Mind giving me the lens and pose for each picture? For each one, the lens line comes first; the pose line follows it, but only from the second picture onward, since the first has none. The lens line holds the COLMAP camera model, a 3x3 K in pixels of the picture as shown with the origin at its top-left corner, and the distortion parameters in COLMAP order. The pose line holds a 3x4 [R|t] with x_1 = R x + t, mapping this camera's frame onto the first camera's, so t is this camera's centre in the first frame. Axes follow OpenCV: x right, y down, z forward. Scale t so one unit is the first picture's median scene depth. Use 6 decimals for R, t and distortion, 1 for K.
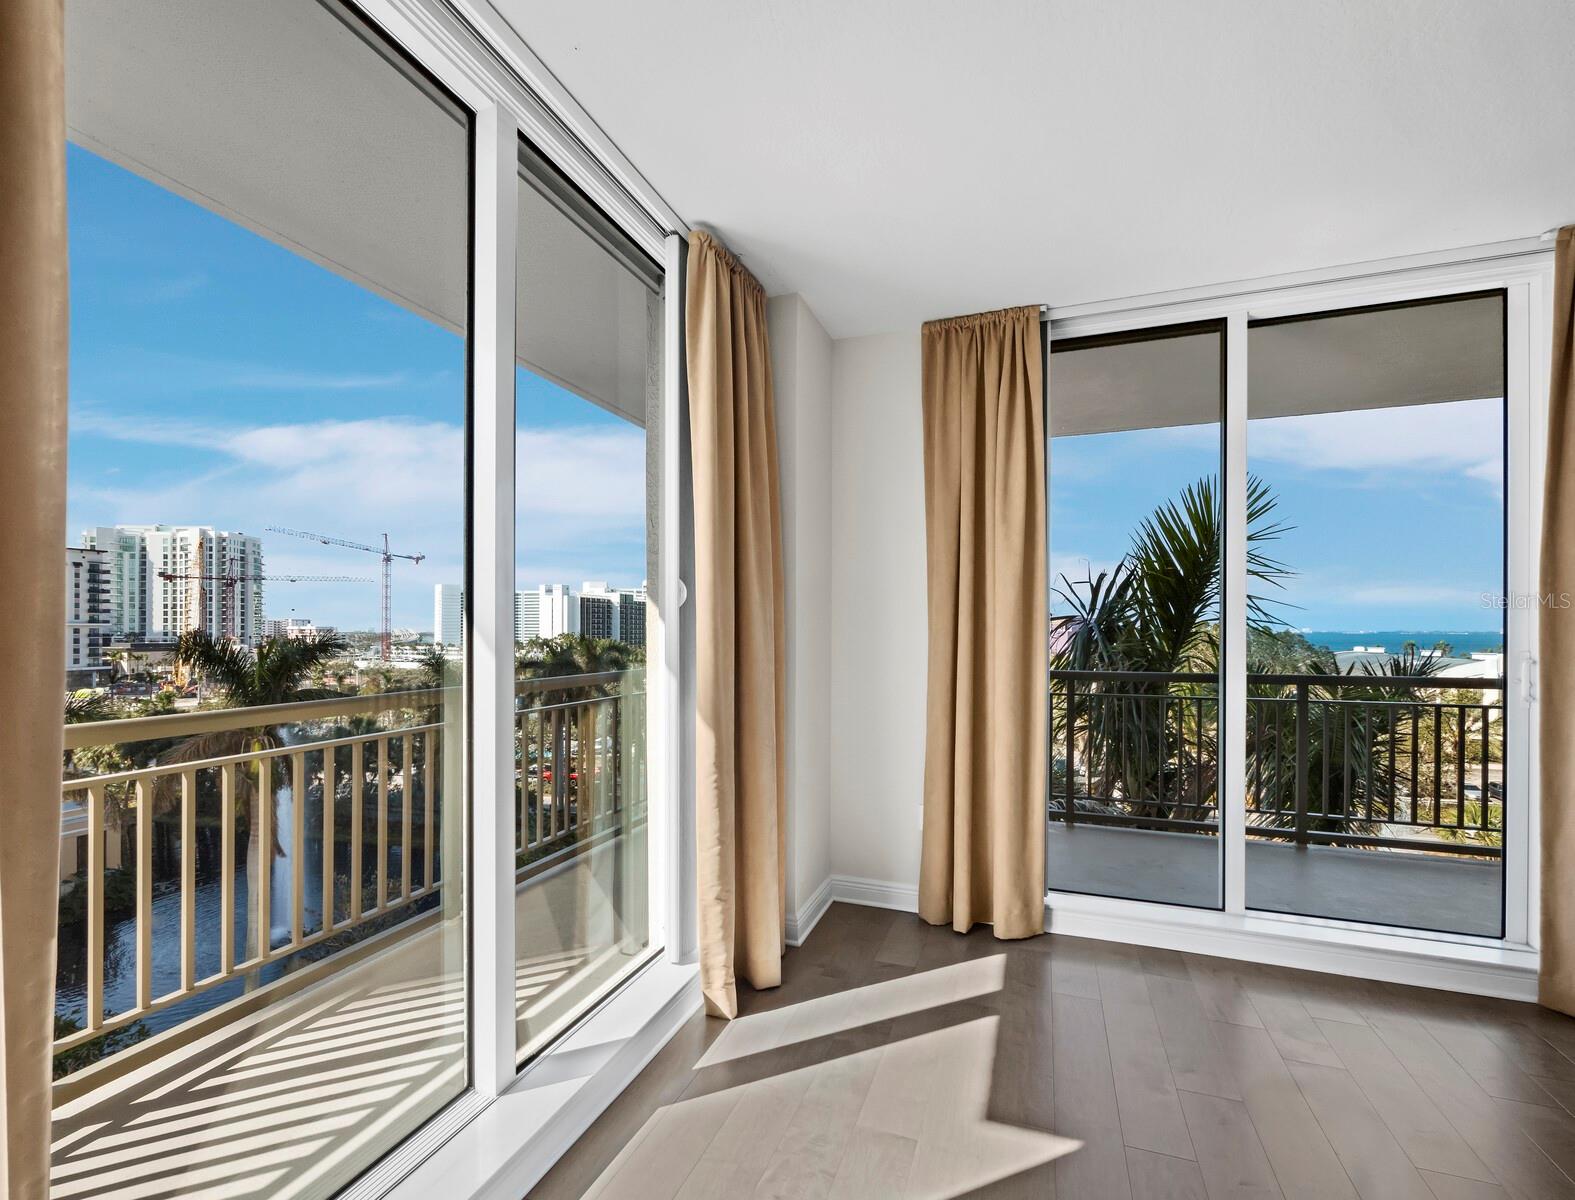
lens RADIAL K [[682.6, 0, 791.3], [0, 682.6, 626.9], [0, 0, 1]] dist [0.001568, 0.000011]
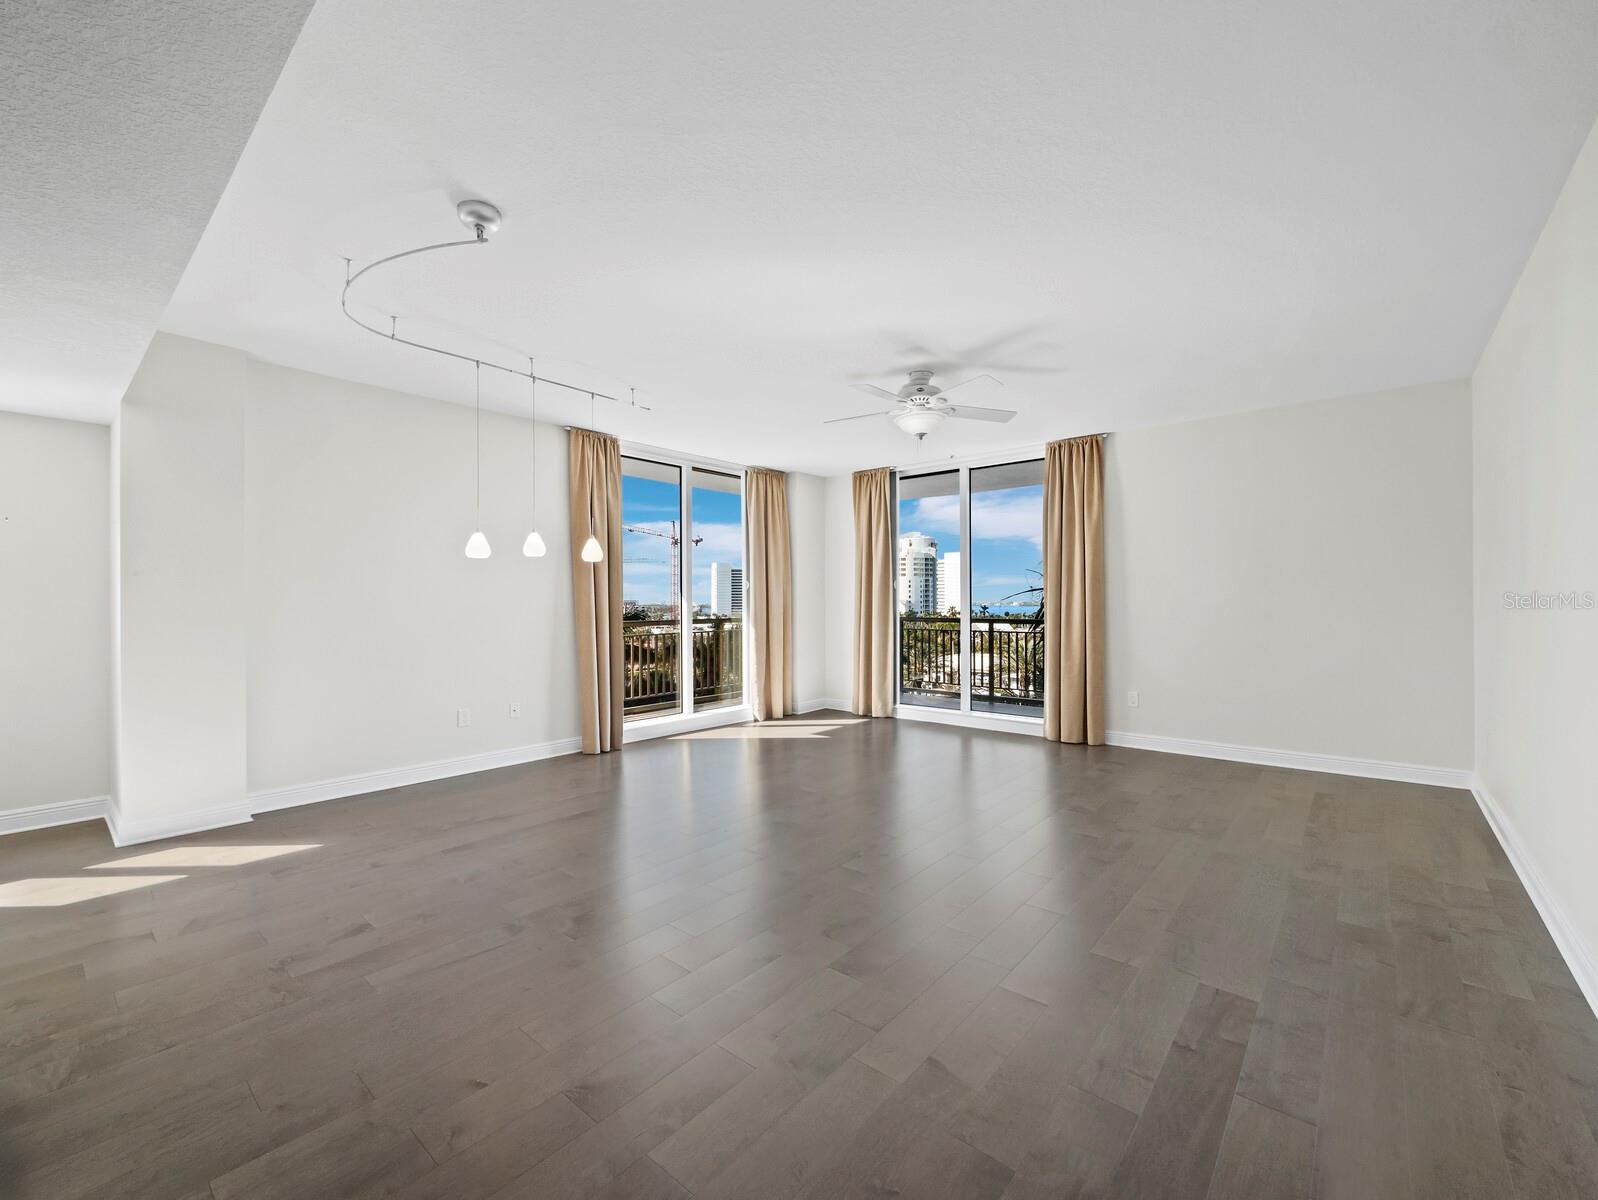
lens RADIAL K [[675.4, 0, 804.9], [0, 675.4, 597.9], [0, 0, 1]] dist [0.000029, 0.000046]
pose [[0.940879, -0.007955, -0.338650, 0.920485], [0.007780, 0.999968, -0.001874, 0.013830], [0.338654, -0.000871, 0.940910, -1.466719]]
